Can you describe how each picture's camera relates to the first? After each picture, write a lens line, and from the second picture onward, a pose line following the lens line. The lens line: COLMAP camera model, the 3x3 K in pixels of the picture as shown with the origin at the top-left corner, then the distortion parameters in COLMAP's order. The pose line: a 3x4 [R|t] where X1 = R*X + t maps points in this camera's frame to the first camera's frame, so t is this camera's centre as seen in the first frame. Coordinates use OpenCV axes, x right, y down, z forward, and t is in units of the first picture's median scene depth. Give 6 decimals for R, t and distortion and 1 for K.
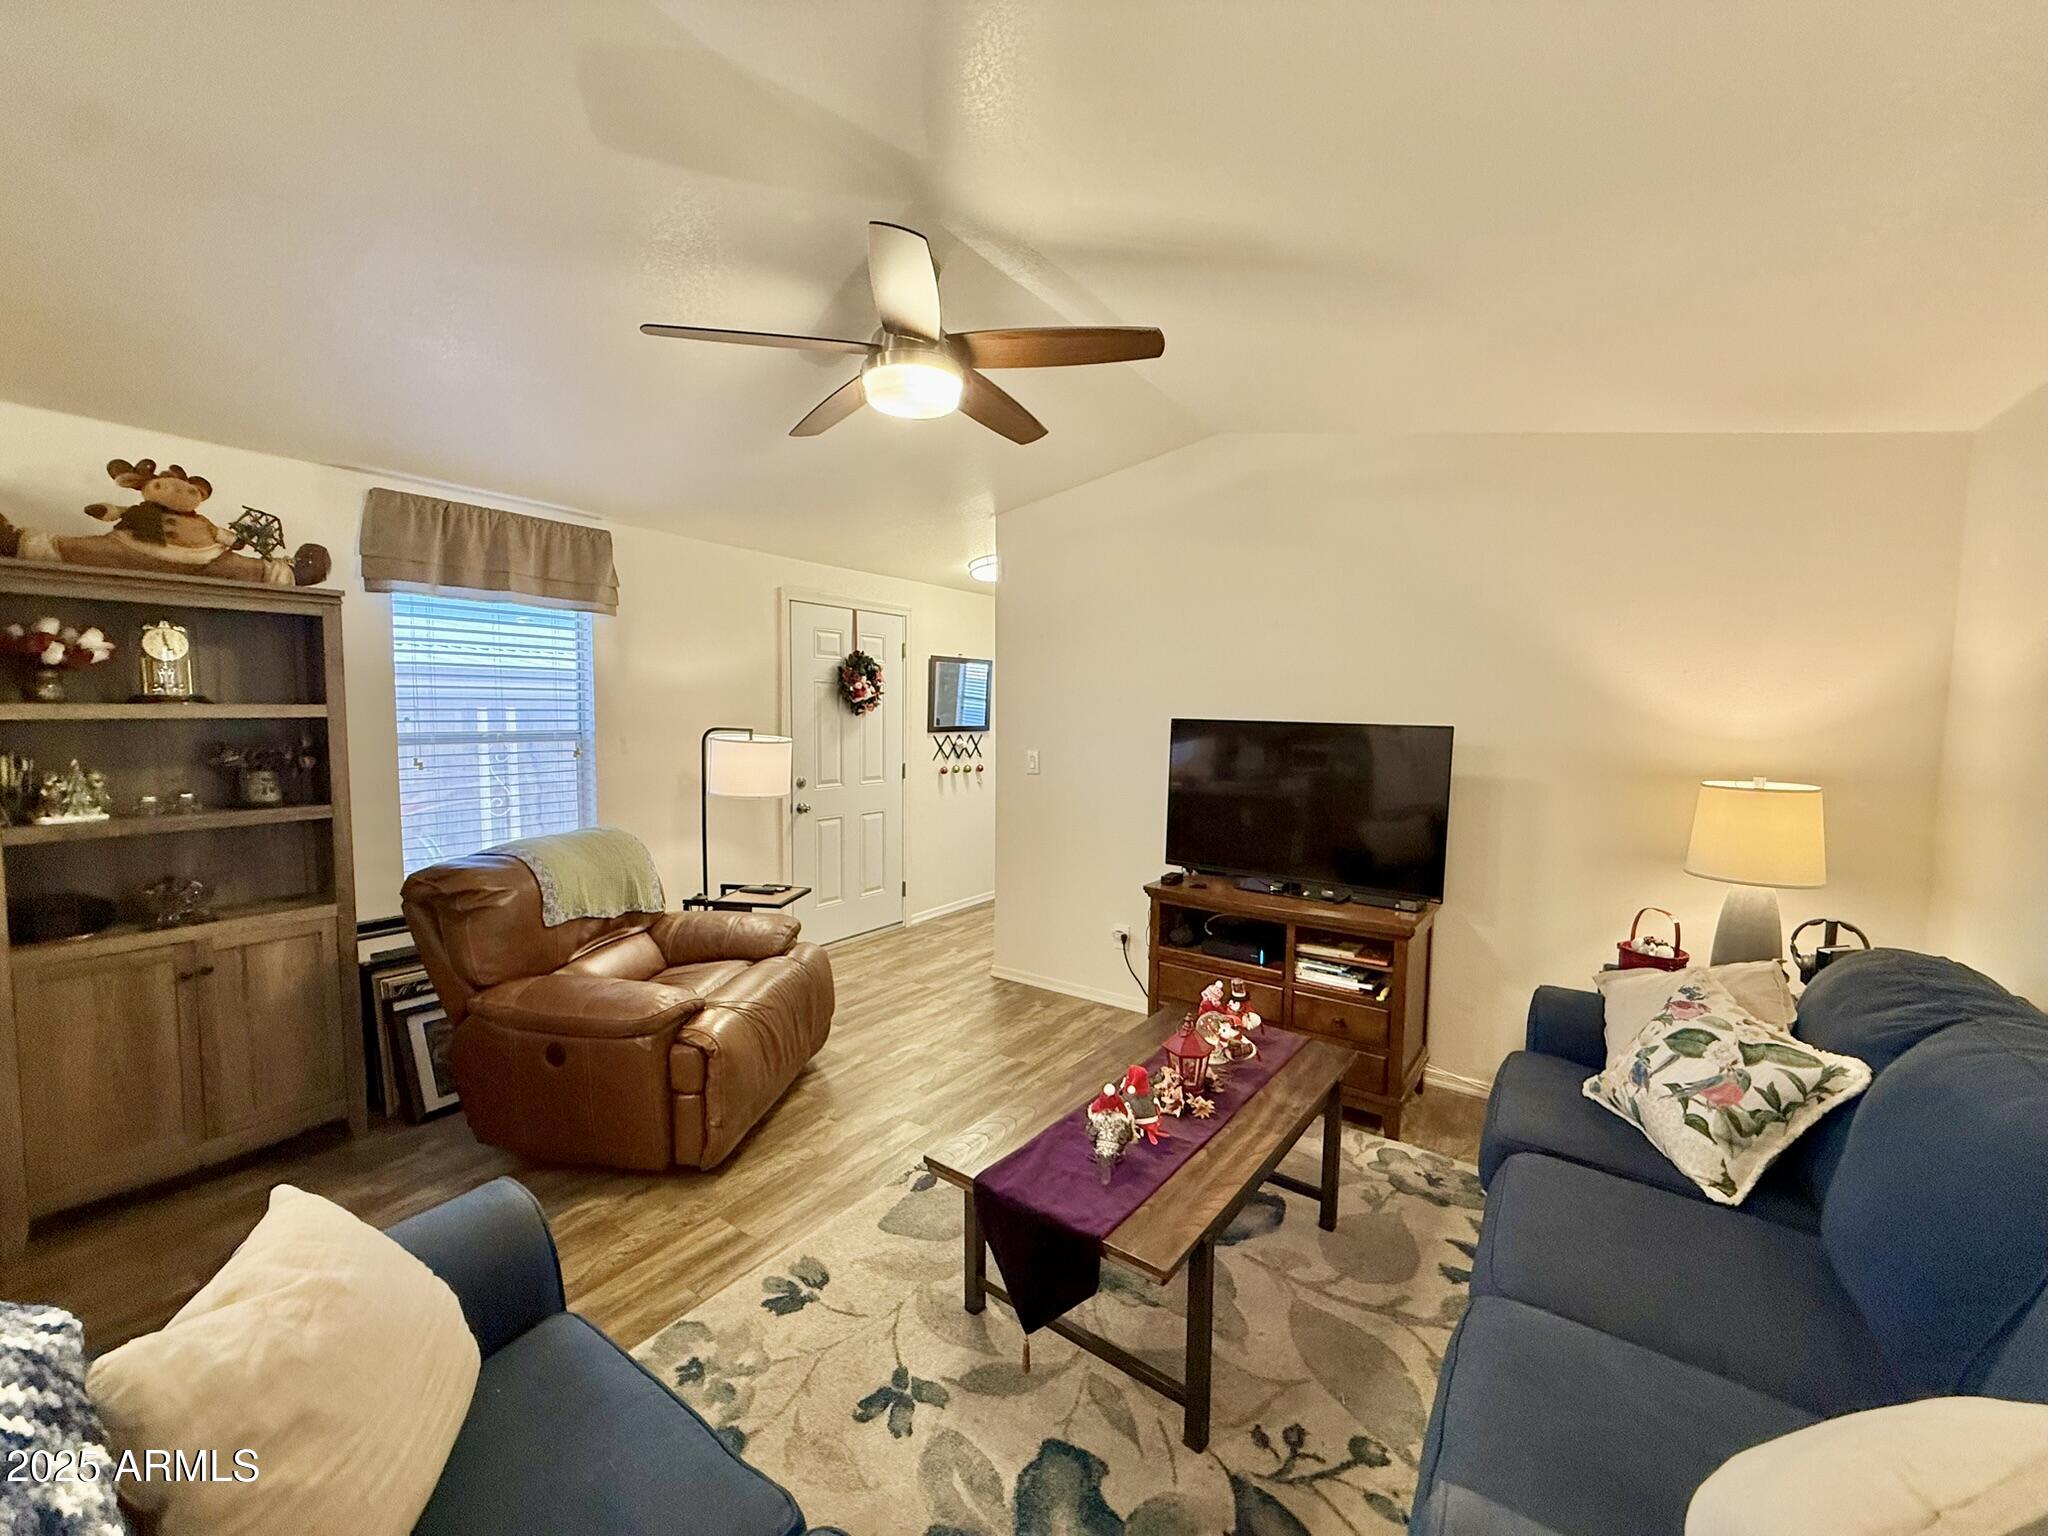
lens RADIAL K [[812.2, 0, 1019.7], [0, 812.2, 767.5], [0, 0, 1]] dist [0.000053, 0.000115]
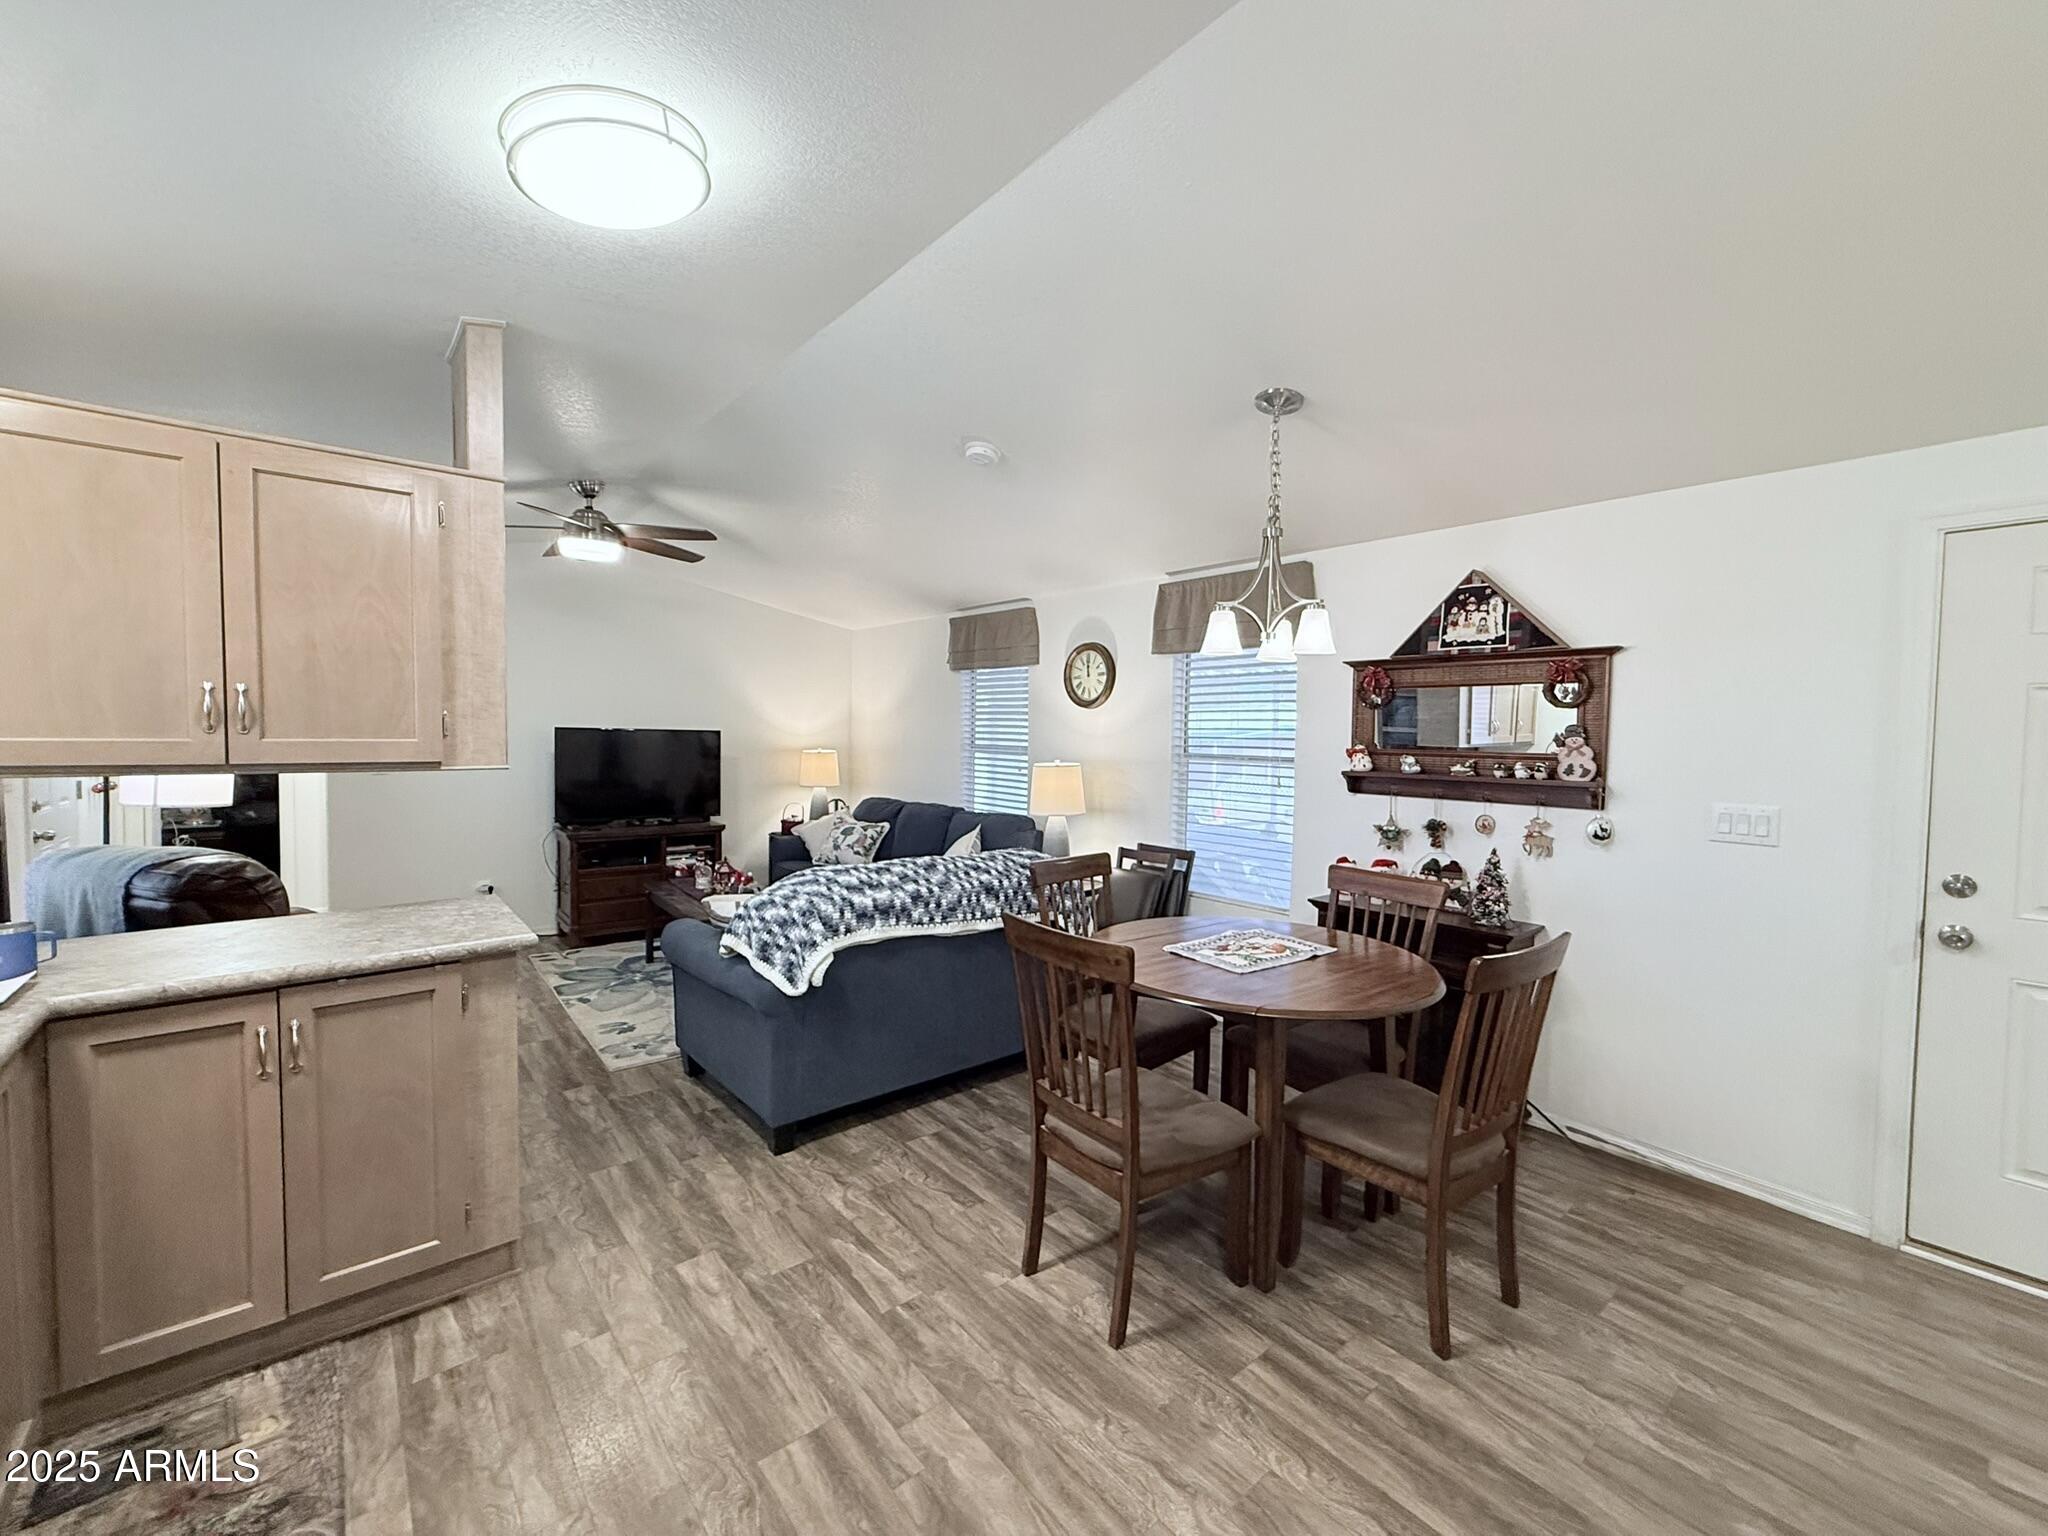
lens RADIAL K [[875.7, 0, 1020.7], [0, 875.7, 767.4], [0, 0, 1]] dist [-0.000459, 0.000028]
pose [[0.264046, -0.048433, 0.963293, -1.933442], [0.054875, 0.997875, 0.035130, 0.007283], [-0.962948, 0.043585, 0.266142, -0.475118]]
